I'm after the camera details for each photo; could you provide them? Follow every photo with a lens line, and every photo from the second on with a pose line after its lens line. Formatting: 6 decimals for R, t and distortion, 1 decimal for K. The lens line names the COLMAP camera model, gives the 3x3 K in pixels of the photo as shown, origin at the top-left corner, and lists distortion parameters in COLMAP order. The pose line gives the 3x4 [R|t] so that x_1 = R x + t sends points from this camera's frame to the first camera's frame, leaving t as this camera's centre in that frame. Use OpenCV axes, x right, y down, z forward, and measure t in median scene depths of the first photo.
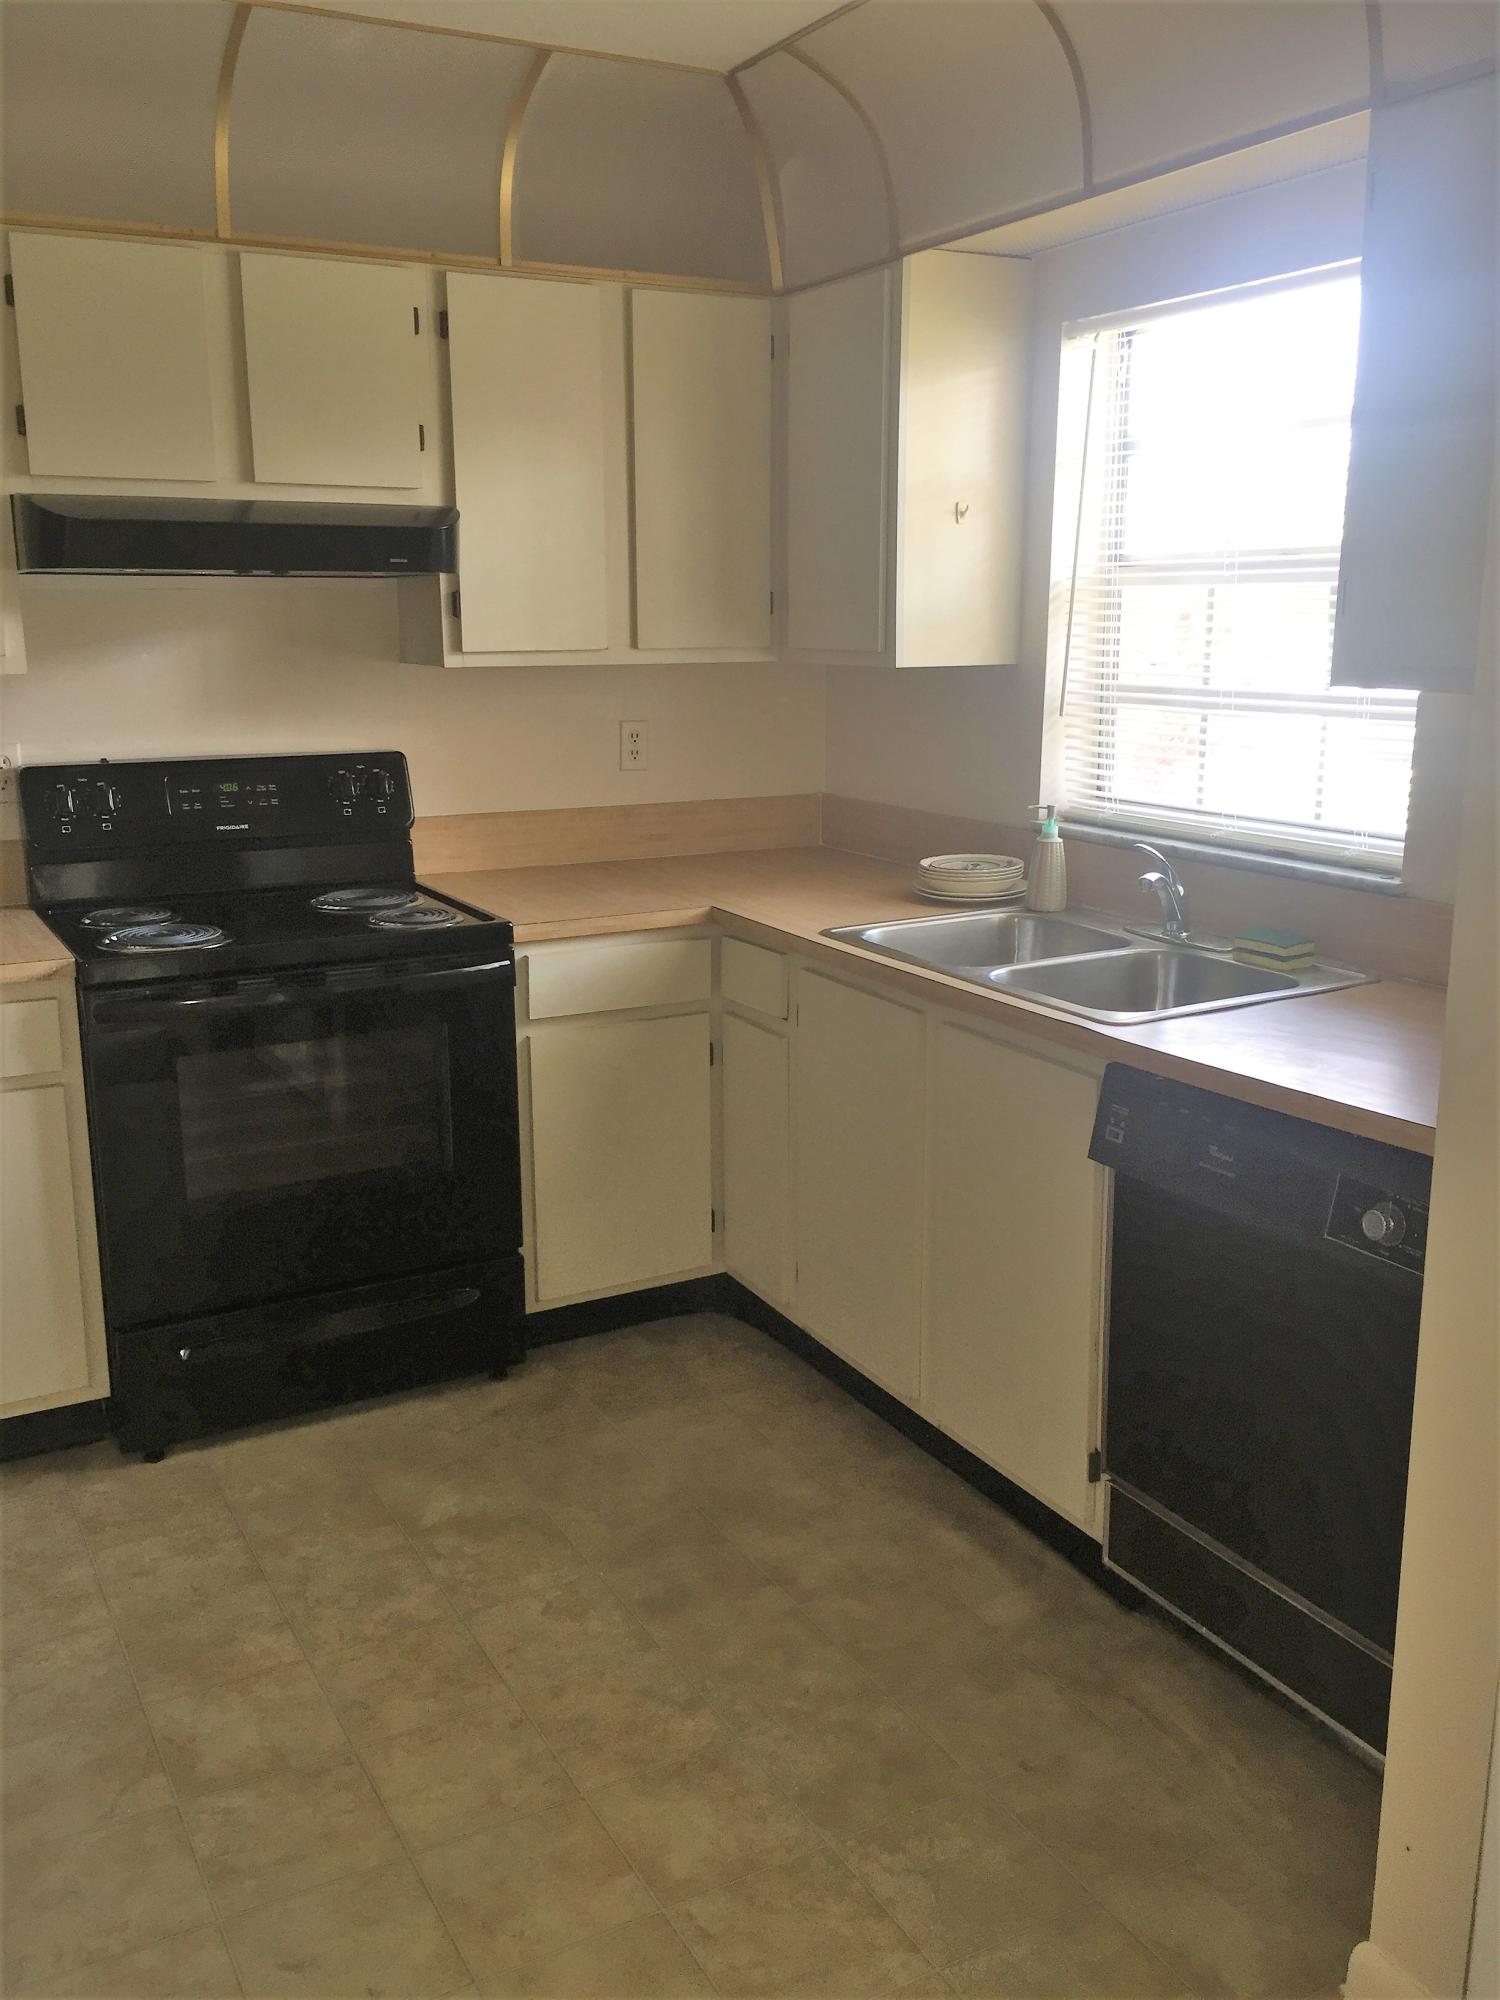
lens RADIAL K [[1727.1, 0, 750.0], [0, 1727.1, 1000.0], [0, 0, 1]] dist [0.072577, -0.108668]
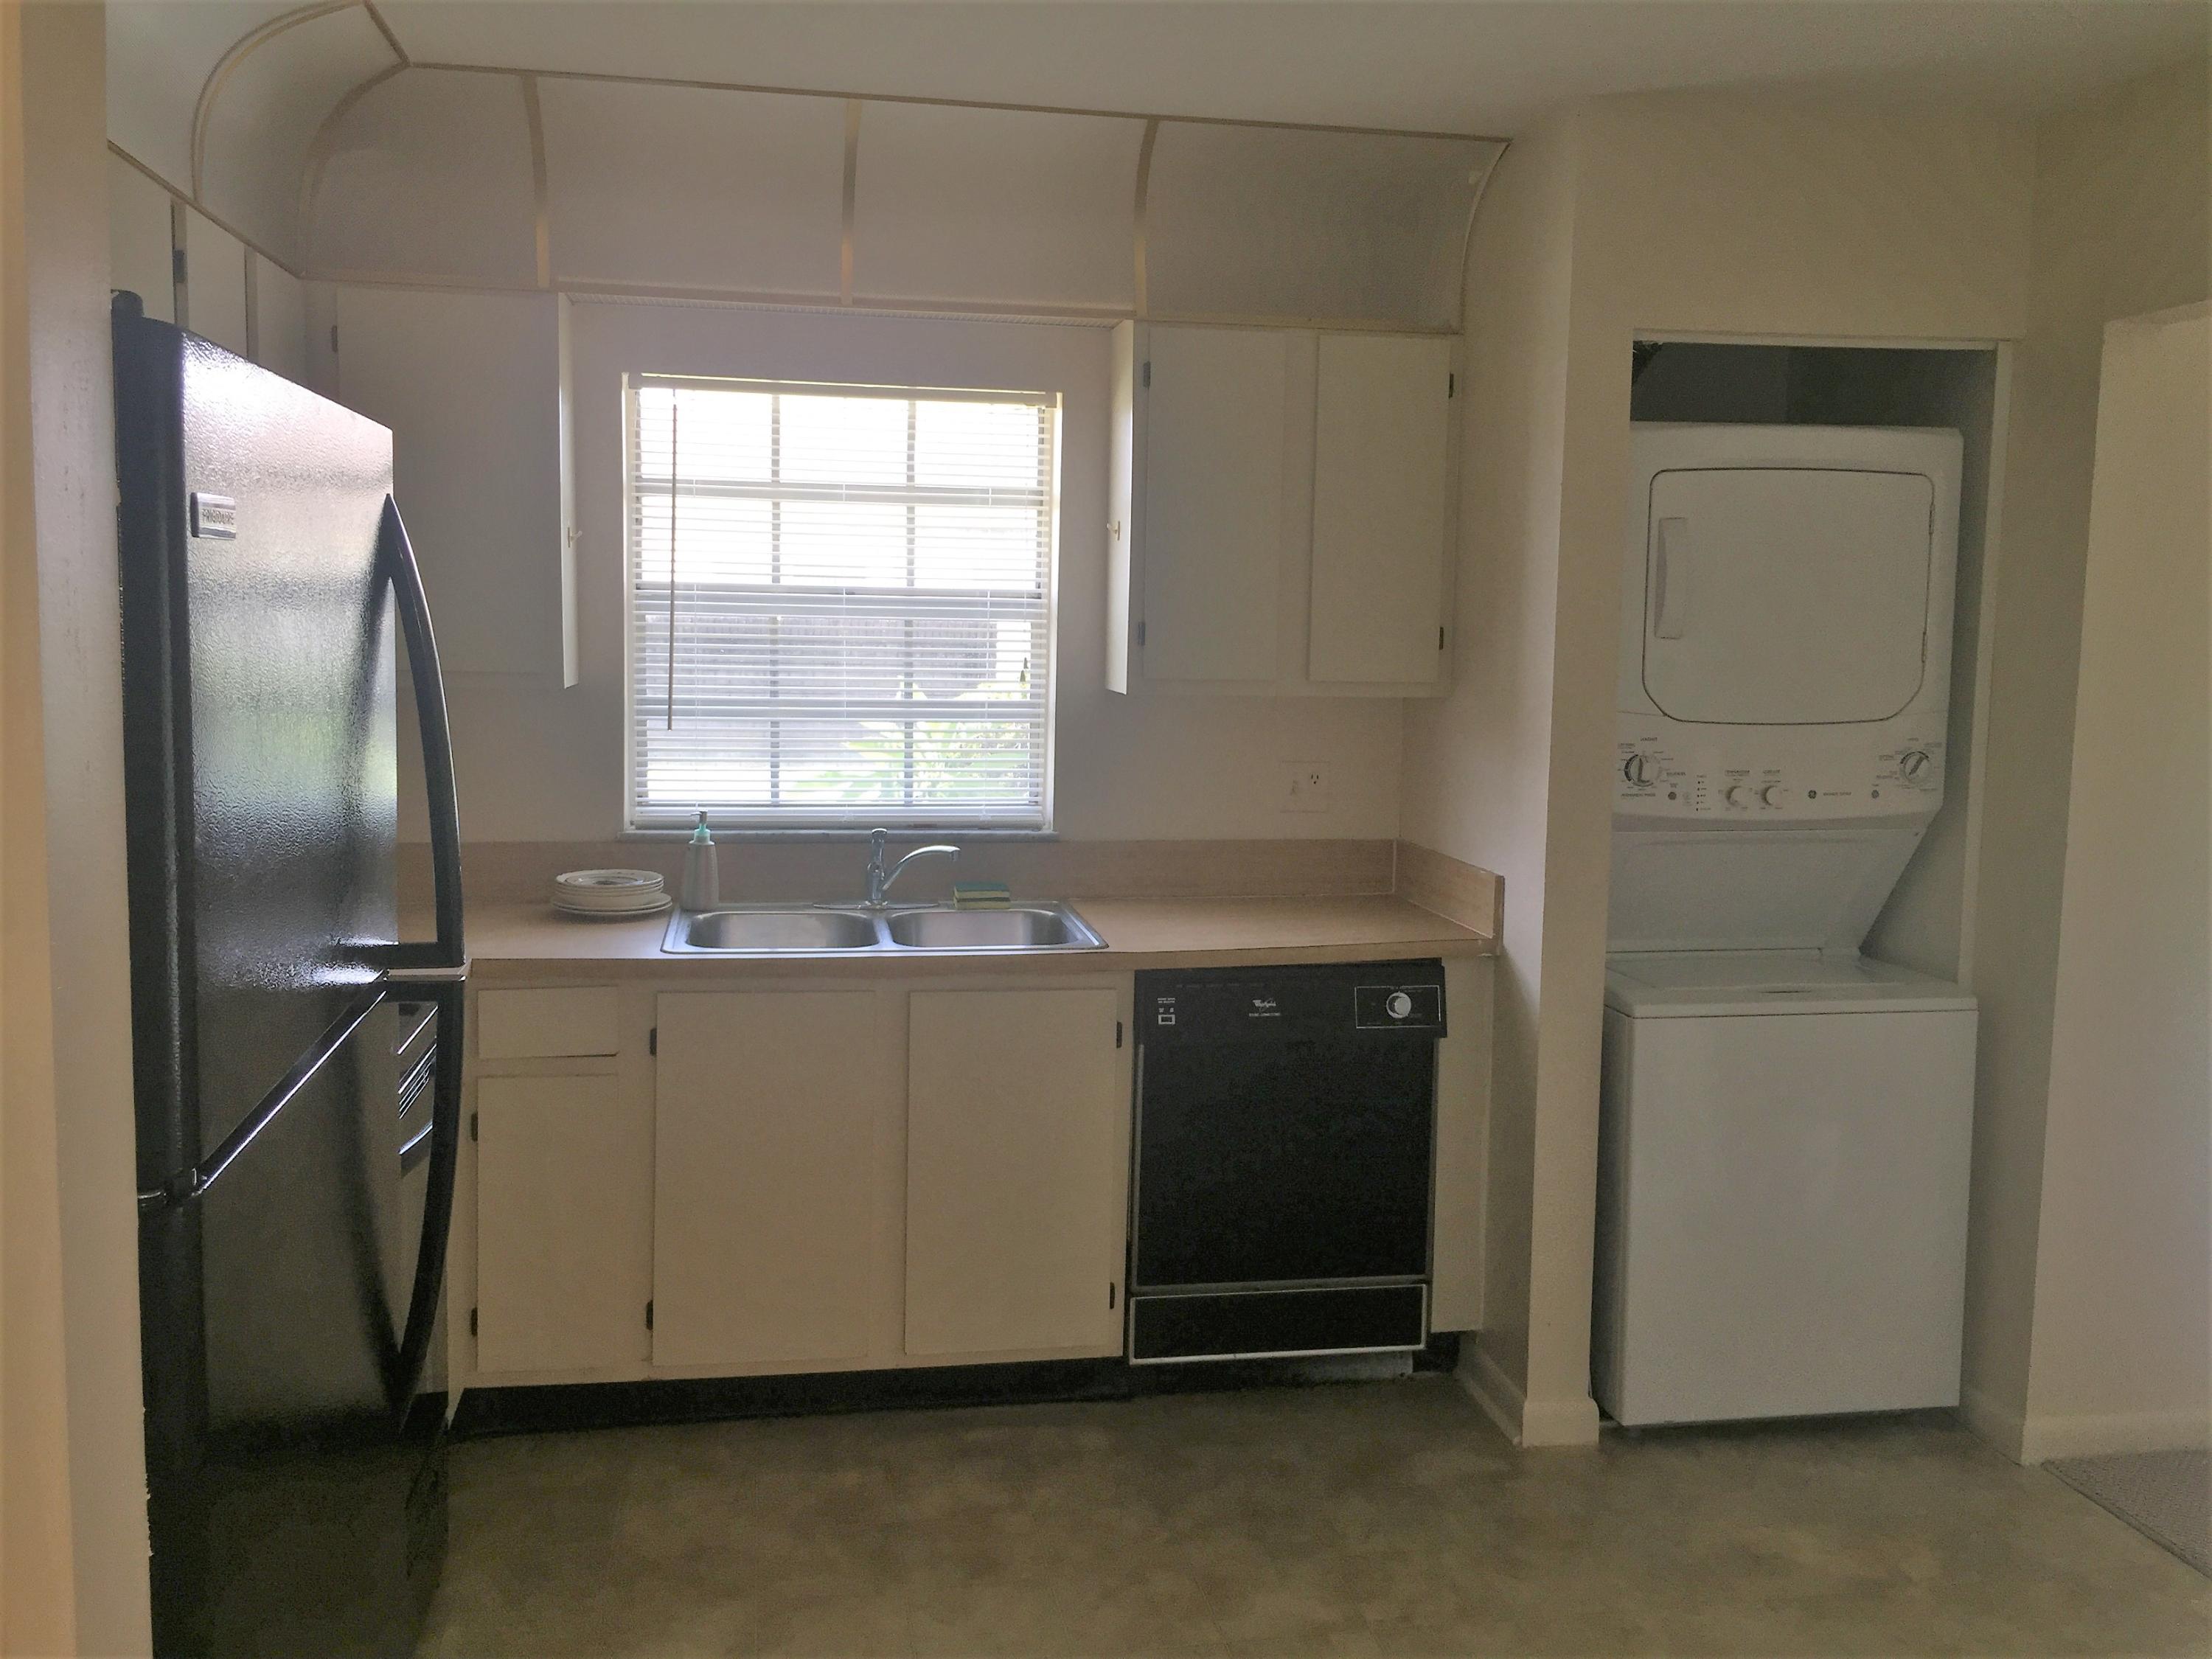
lens RADIAL K [[1910.2, 0, 1106.0], [0, 1910.2, 829.5], [0, 0, 1]] dist [0.072577, -0.108668]
pose [[0.308995, -0.091898, 0.946613, -0.887105], [0.193606, 0.980557, 0.031996, -0.091945], [-0.931149, 0.173384, 0.320780, 0.390140]]
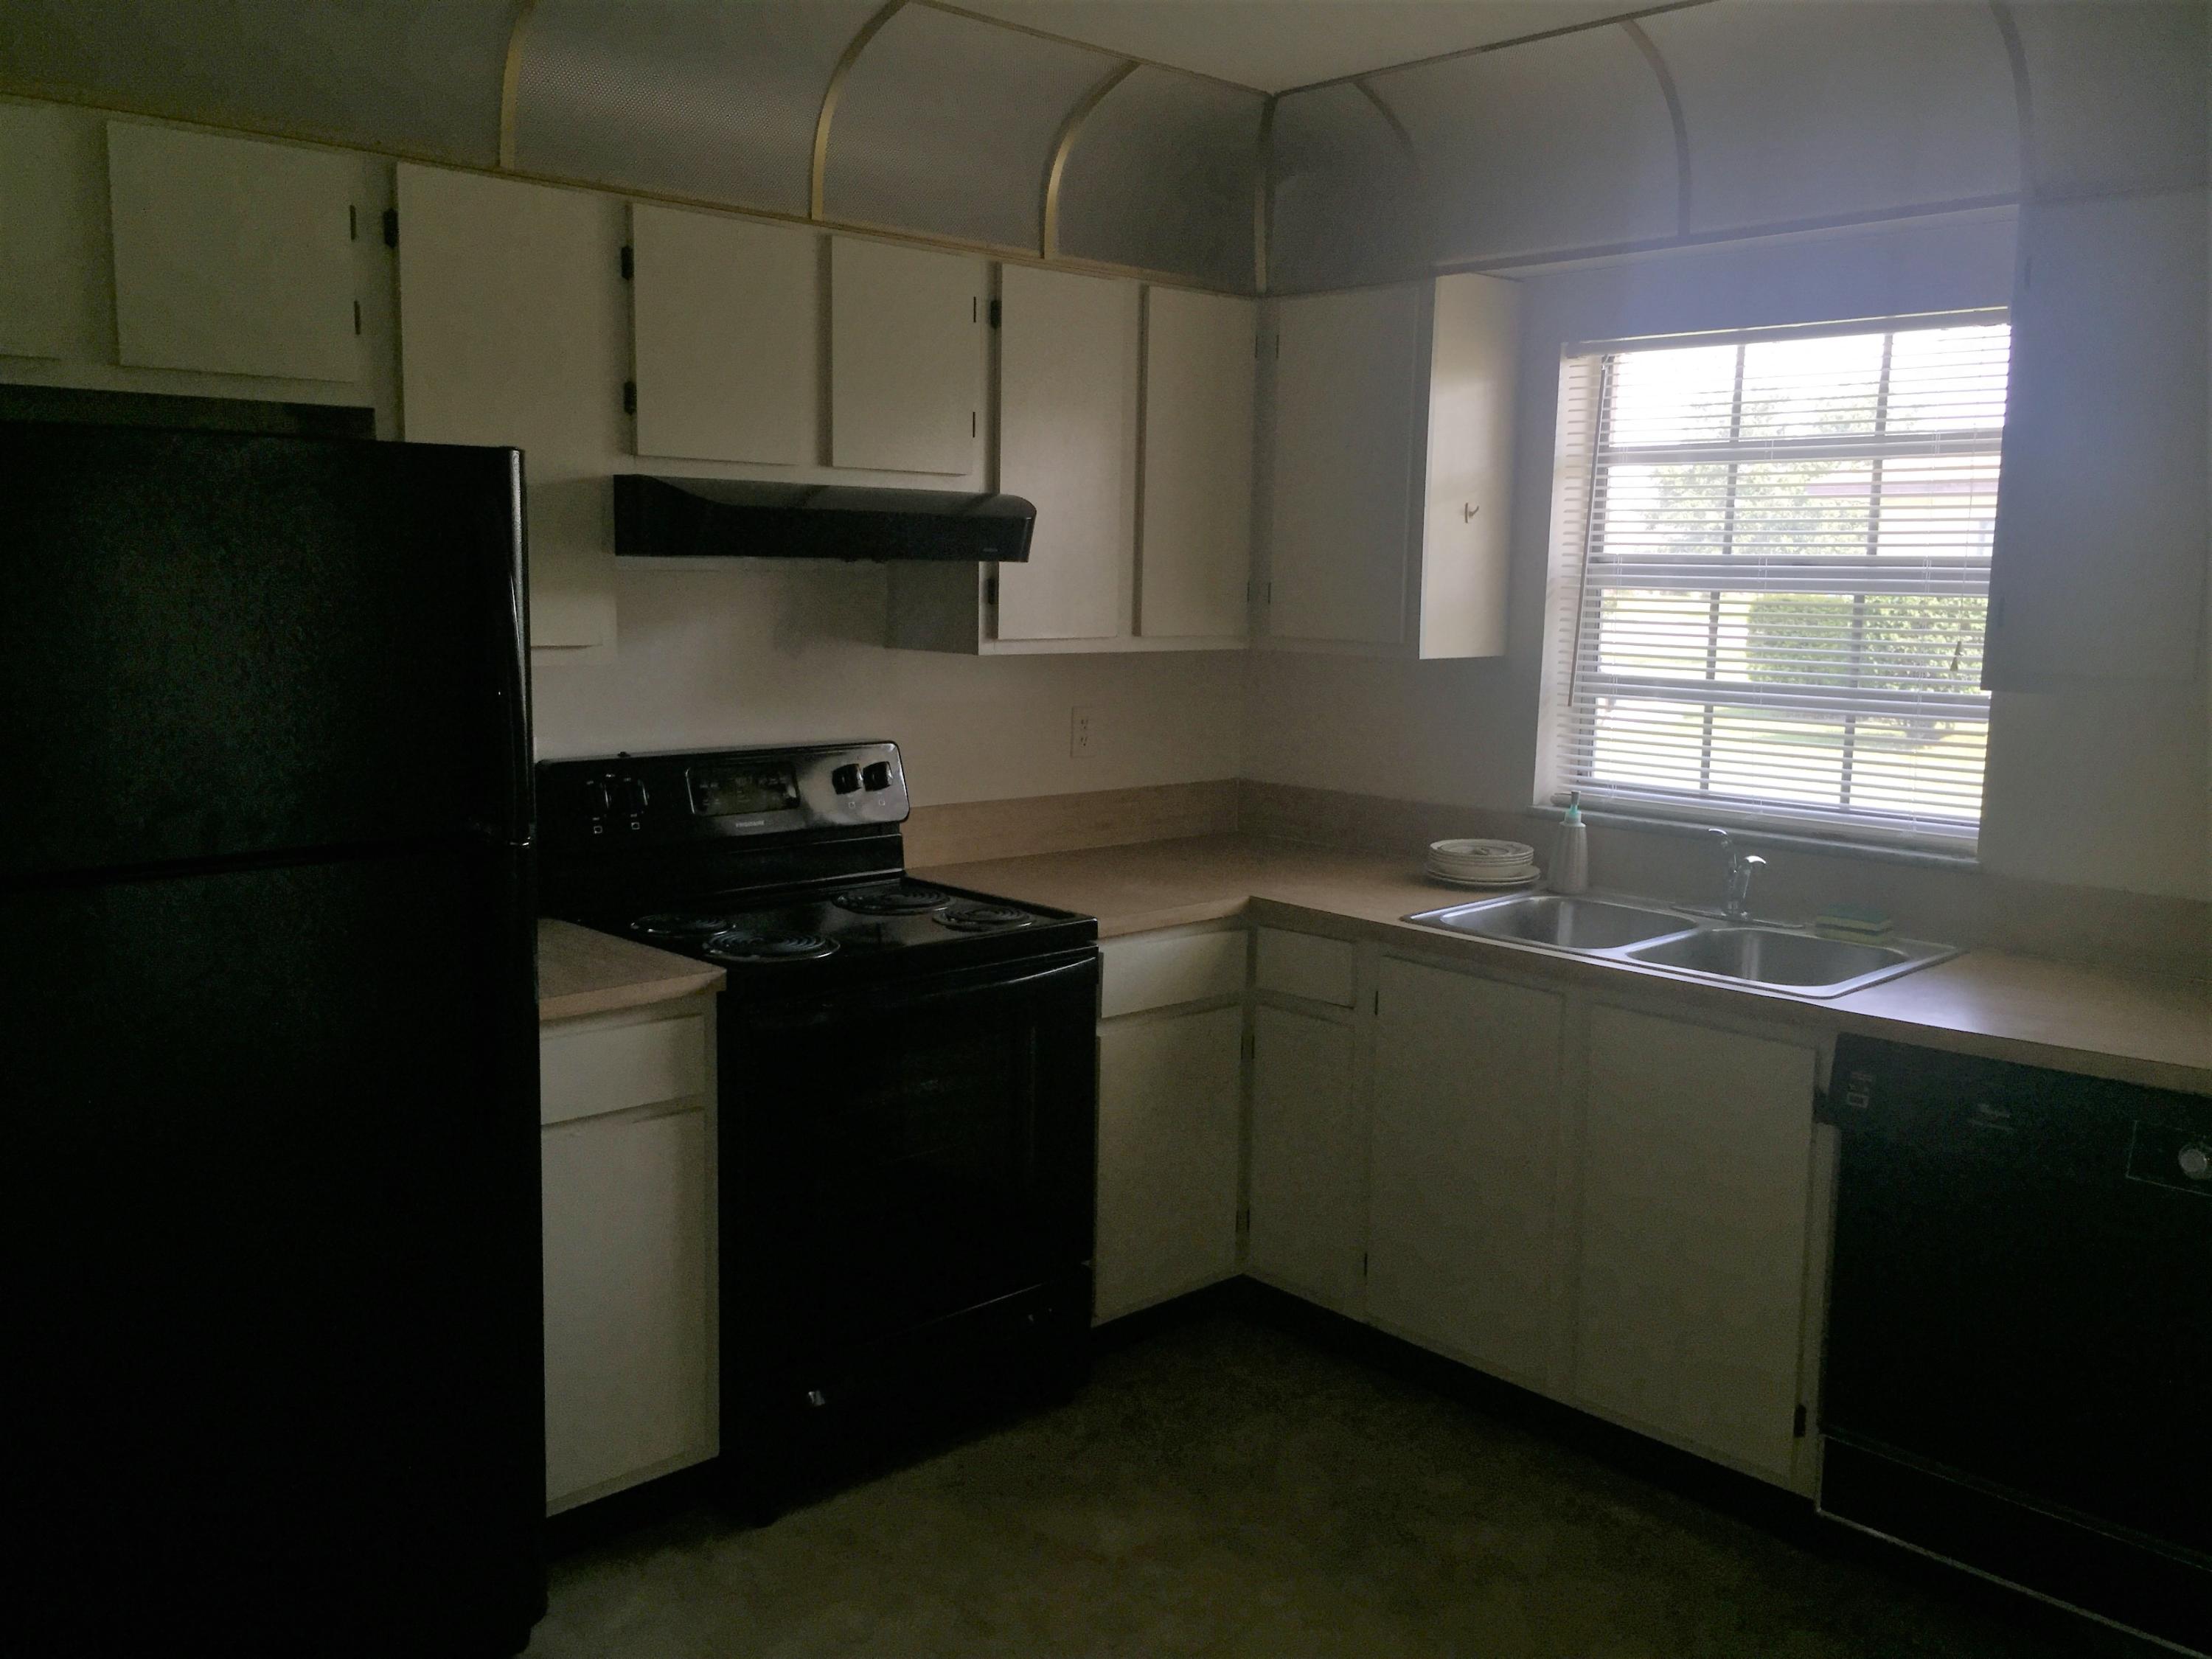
lens RADIAL K [[1935.8, 0, 1106.0], [0, 1935.8, 829.5], [0, 0, 1]] dist [0.037186, -0.000561]
pose [[0.964525, -0.015034, 0.263564, -0.409651], [0.036802, 0.996286, -0.077848, -0.009534], [-0.261414, 0.084786, 0.961496, -0.045787]]
